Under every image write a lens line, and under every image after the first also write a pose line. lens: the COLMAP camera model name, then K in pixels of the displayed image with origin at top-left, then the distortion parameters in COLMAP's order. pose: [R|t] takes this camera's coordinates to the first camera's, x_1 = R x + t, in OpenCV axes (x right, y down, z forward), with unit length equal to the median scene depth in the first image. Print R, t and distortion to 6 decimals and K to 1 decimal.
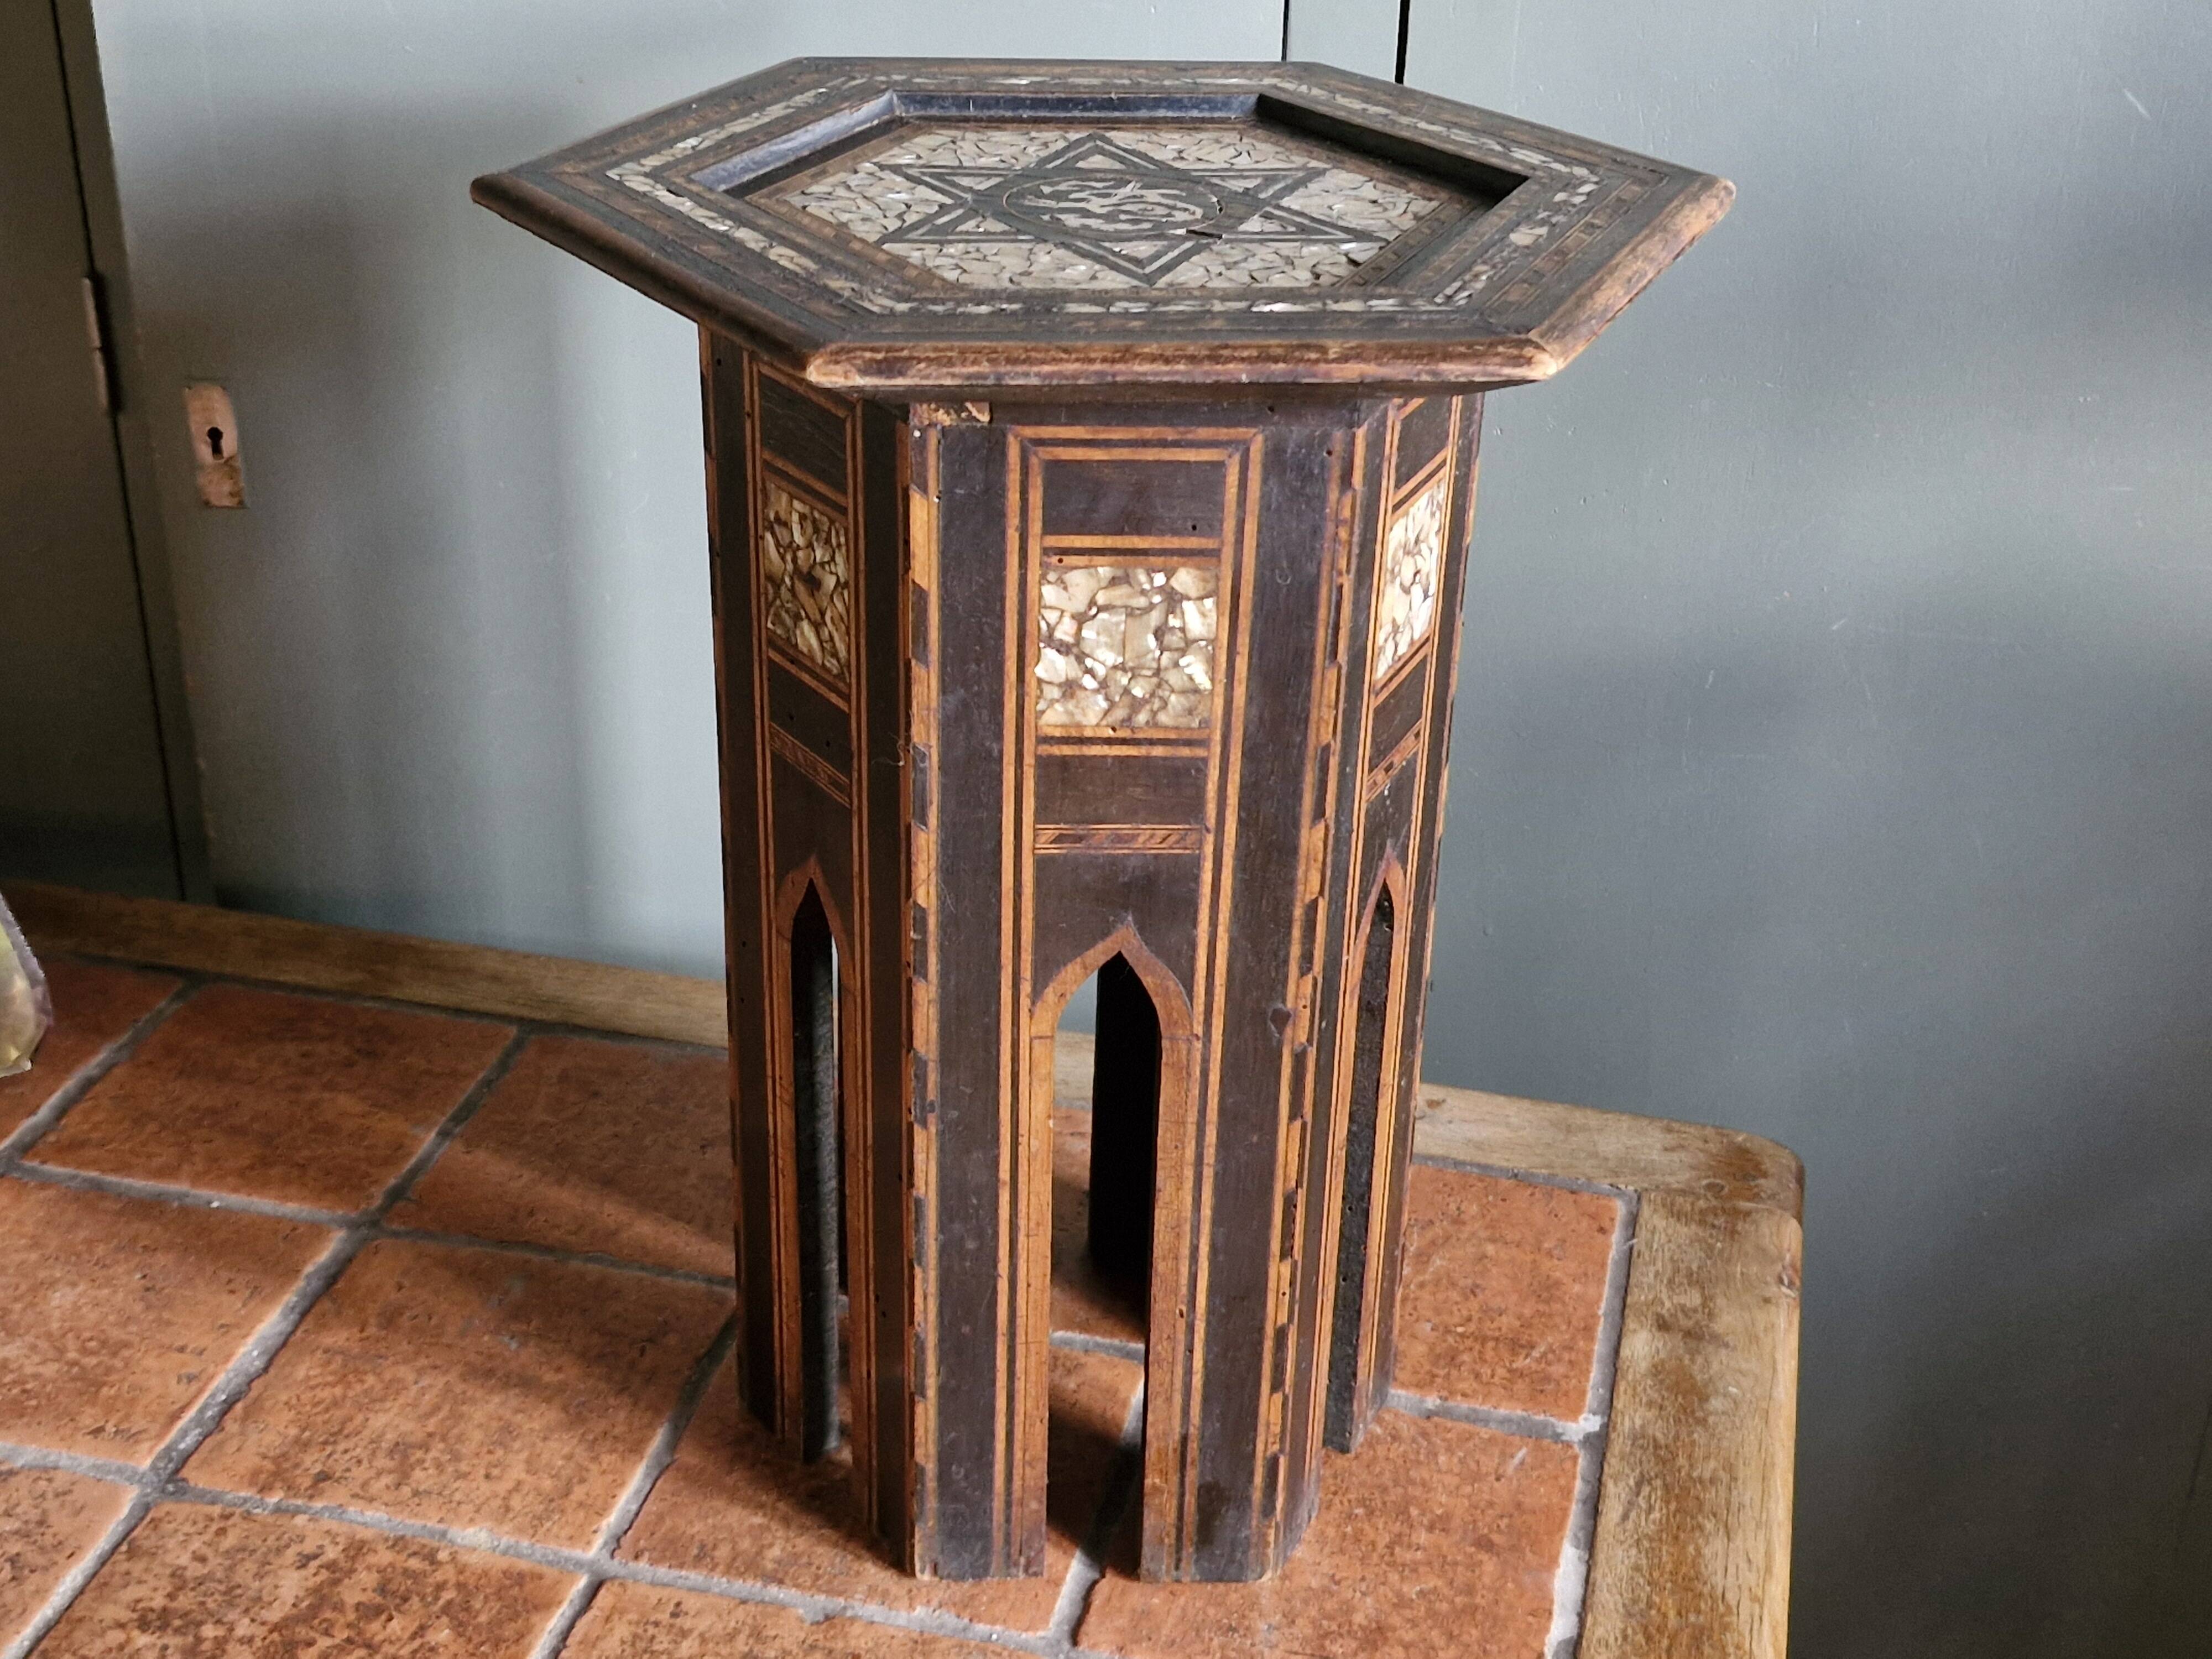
lens RADIAL K [[3016.0, 0, 1067.2], [0, 3016.0, 842.6], [0, 0, 1]] dist [0.080451, 0.000000]
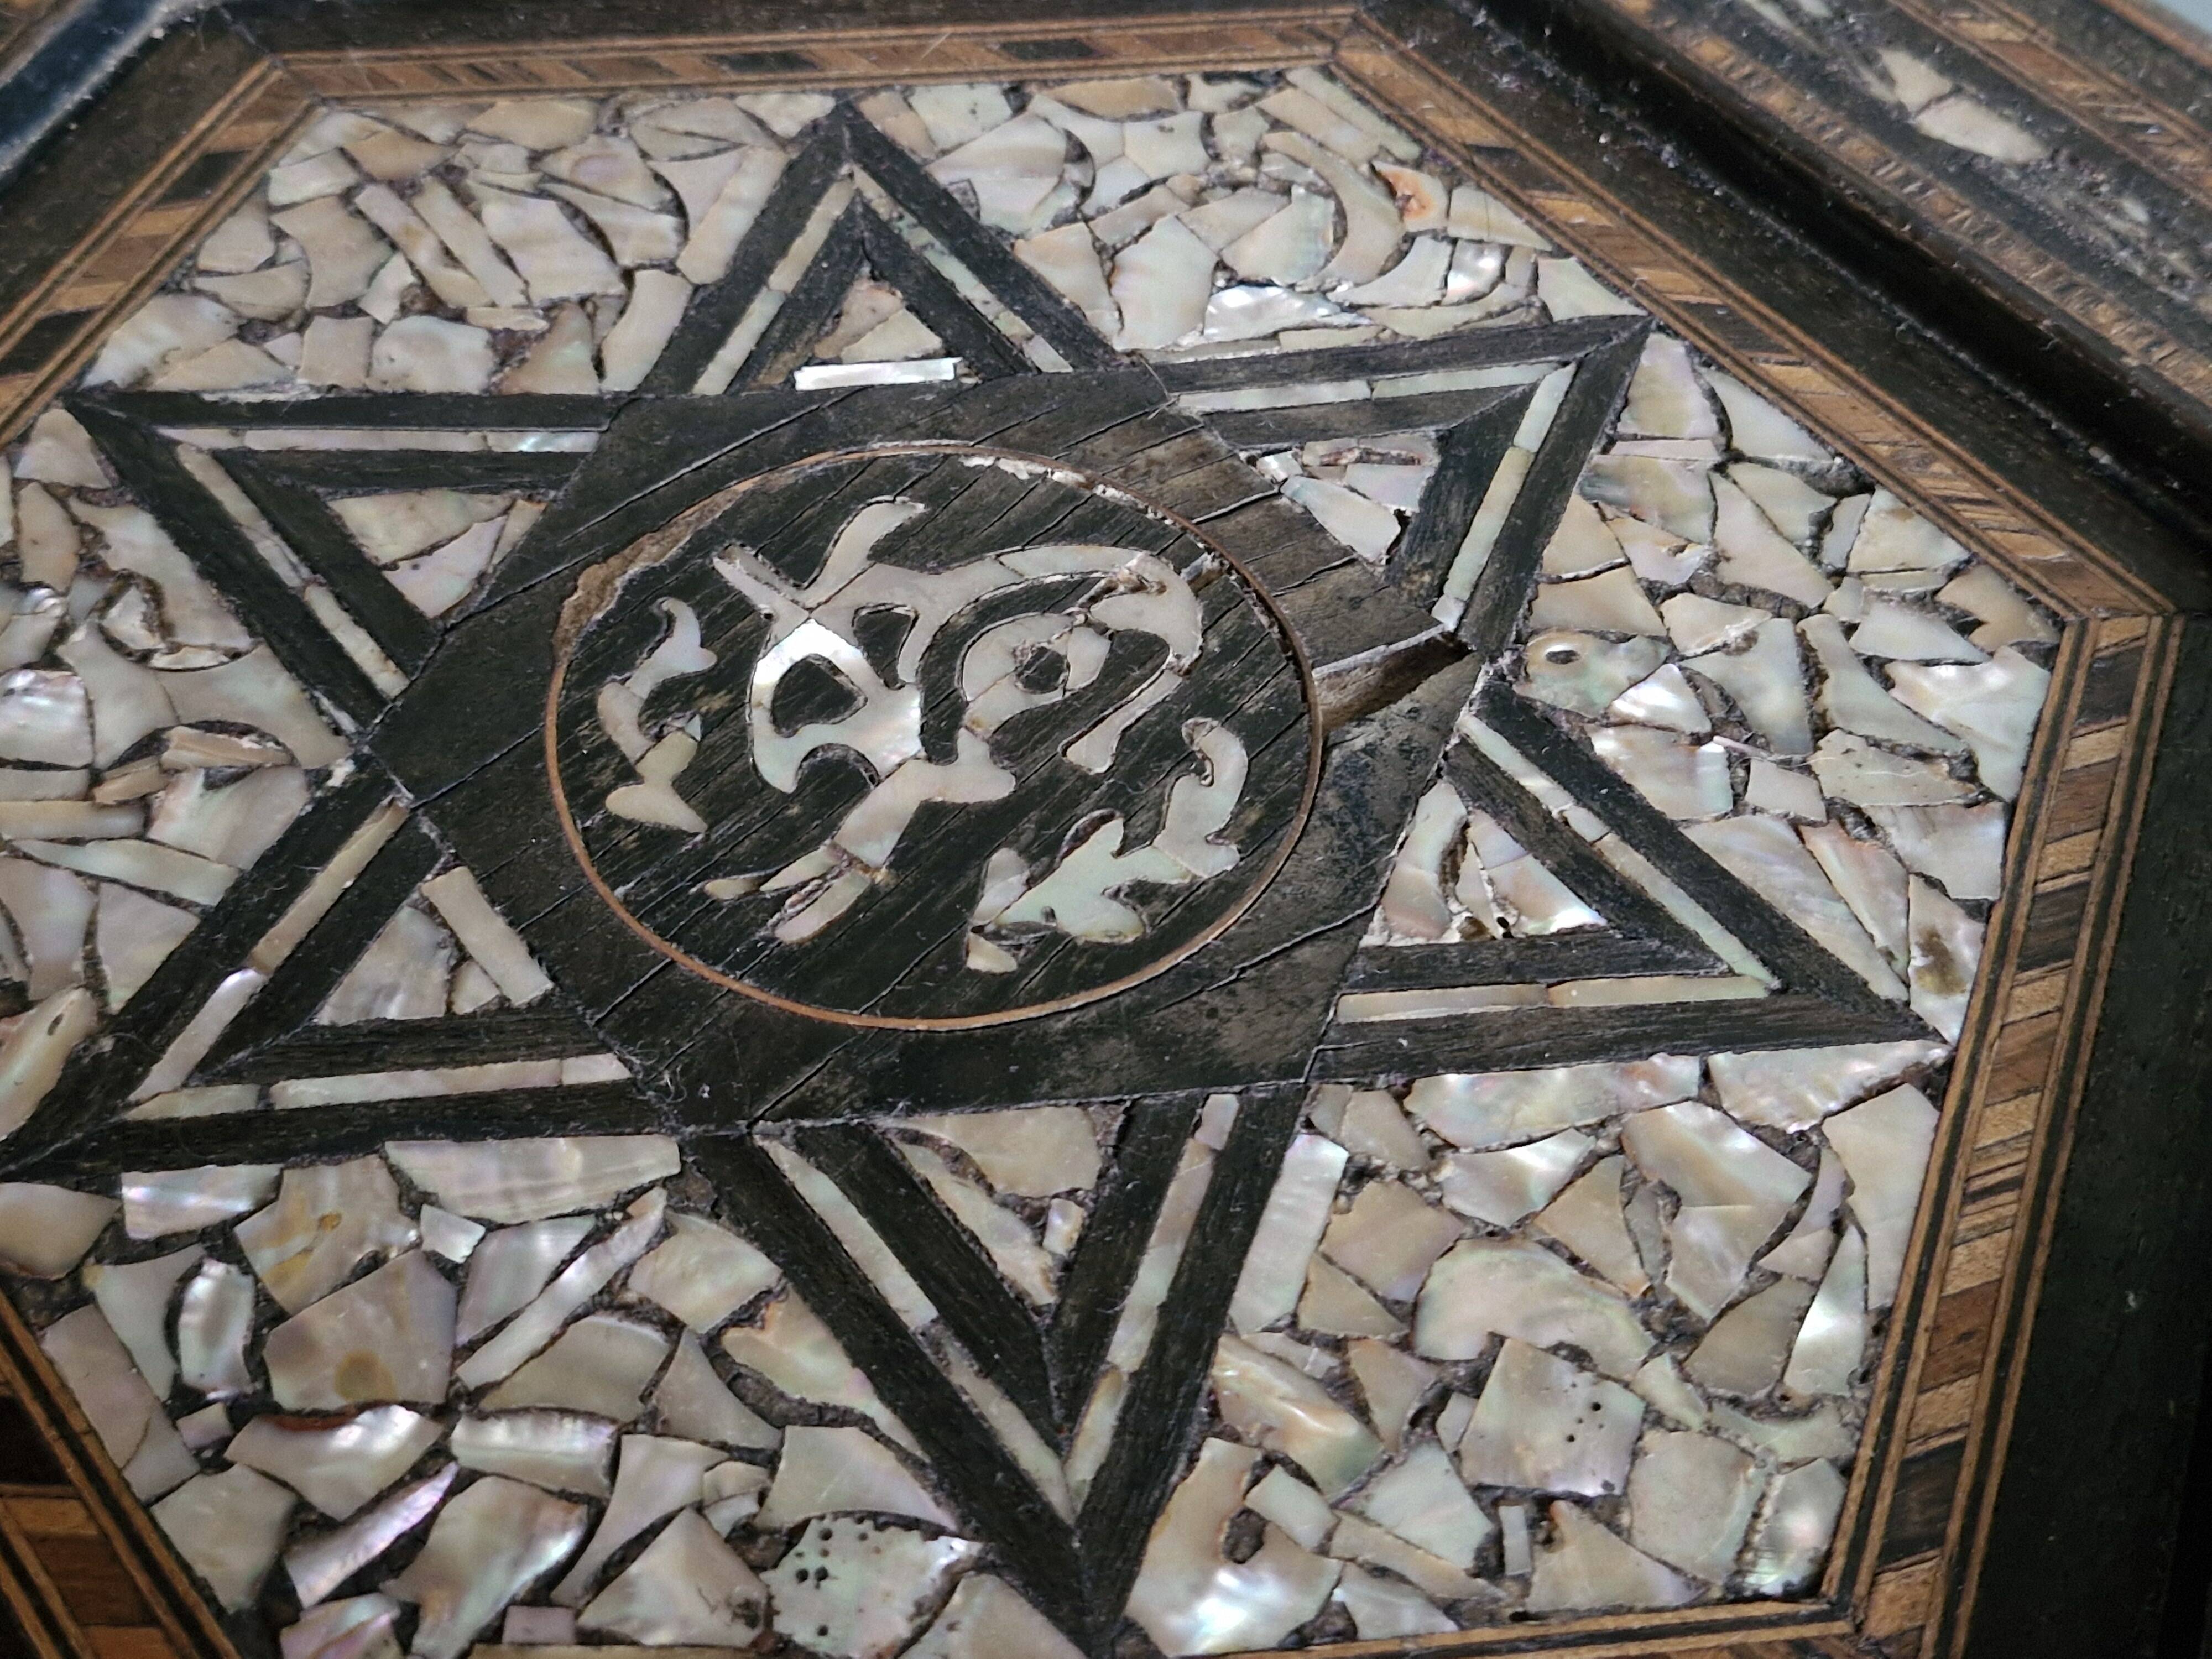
lens RADIAL K [[3016.0, 0, 1088.4], [0, 3016.0, 831.8], [0, 0, 1]] dist [0.080451, 0.000000]
pose [[0.451836, -0.680734, 0.576581, -0.140825], [0.360108, 0.730497, 0.580255, -0.344755], [-0.816190, -0.054549, 0.575203, 0.789520]]
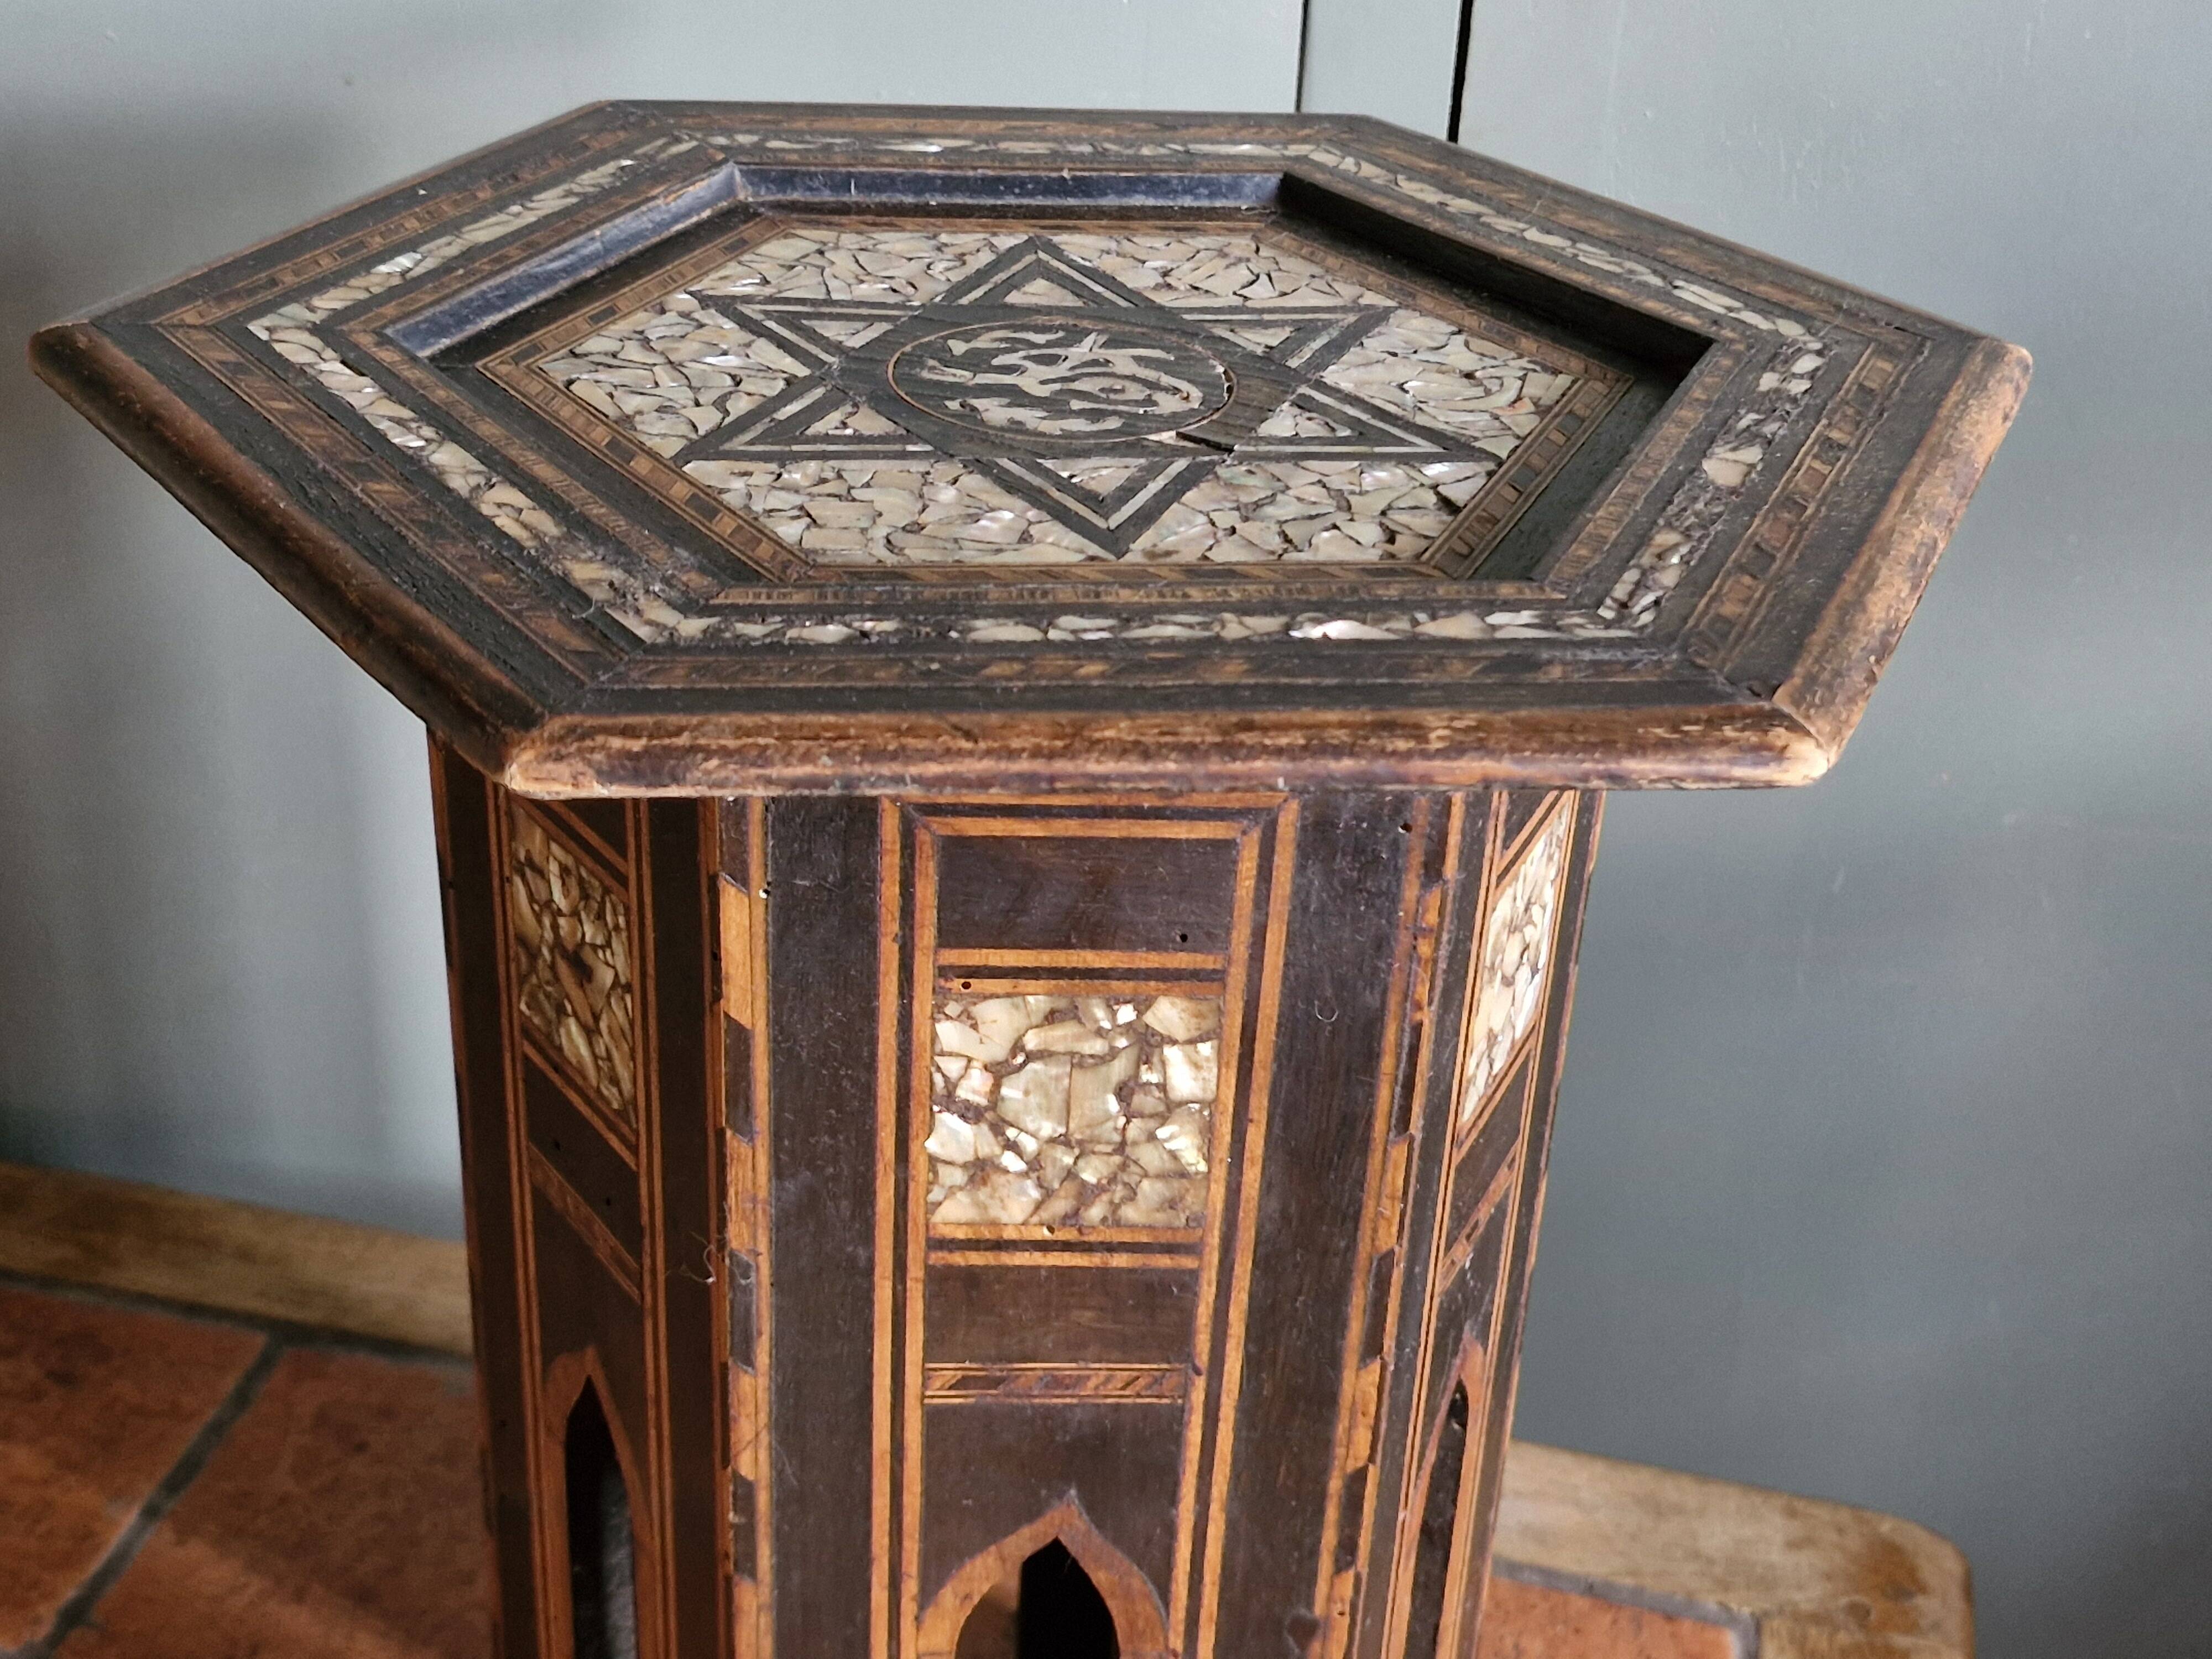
lens RADIAL K [[3016.0, 0, 1051.7], [0, 3016.0, 852.7], [0, 0, 1]] dist [0.080451, 0.000000]
pose [[0.999874, 0.012627, 0.009664, 0.007977], [-0.012998, 0.999138, 0.039421, -0.130161], [-0.009157, -0.039541, 0.999176, 0.345458]]
